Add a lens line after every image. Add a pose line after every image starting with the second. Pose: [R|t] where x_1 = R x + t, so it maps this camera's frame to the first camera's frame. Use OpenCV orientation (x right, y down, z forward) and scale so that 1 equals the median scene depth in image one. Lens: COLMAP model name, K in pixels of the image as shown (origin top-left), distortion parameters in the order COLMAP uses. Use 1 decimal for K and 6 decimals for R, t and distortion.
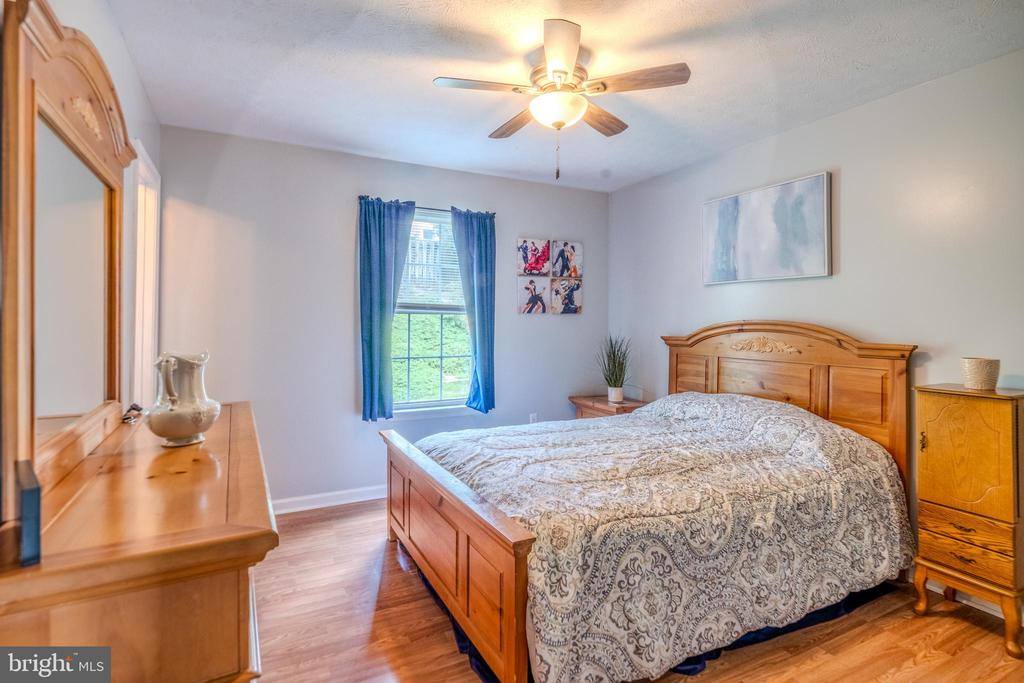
lens RADIAL K [[518.5, 0, 512.6], [0, 518.5, 331.9], [0, 0, 1]] dist [0.006641, 0.000363]
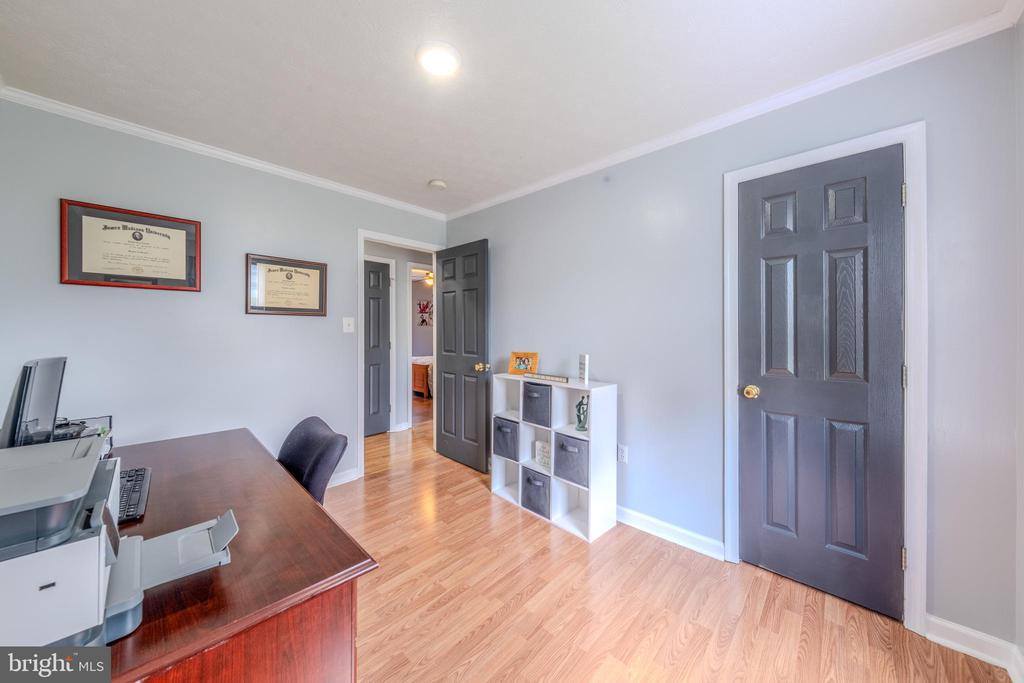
lens RADIAL K [[347.8, 0, 510.7], [0, 347.8, 334.1], [0, 0, 1]] dist [0.005747, -0.001011]
pose [[0.948203, -0.007478, 0.317578, -0.119972], [0.013443, 0.999772, -0.016594, 0.054942], [-0.317381, 0.020003, 0.948087, -1.091684]]
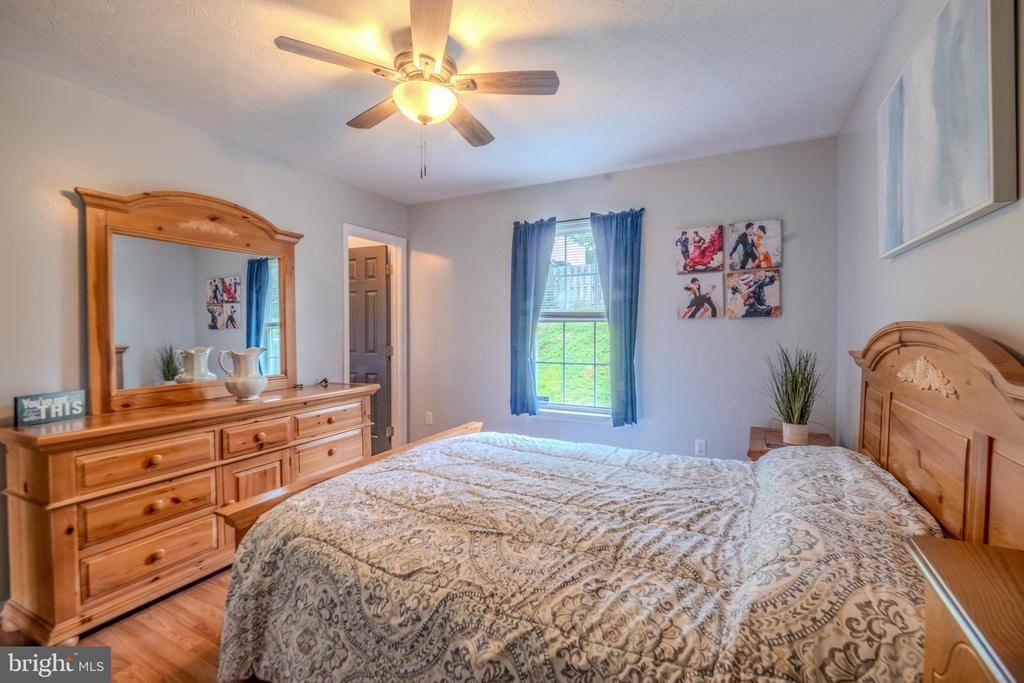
lens RADIAL K [[449.3, 0, 510.5], [0, 449.3, 340.9], [0, 0, 1]] dist [0.001946, 0.000154]
pose [[0.571713, 0.014182, -0.820331, 0.457456], [-0.009212, 0.999899, 0.010866, -0.004962], [0.820402, 0.001345, 0.571786, 0.350509]]
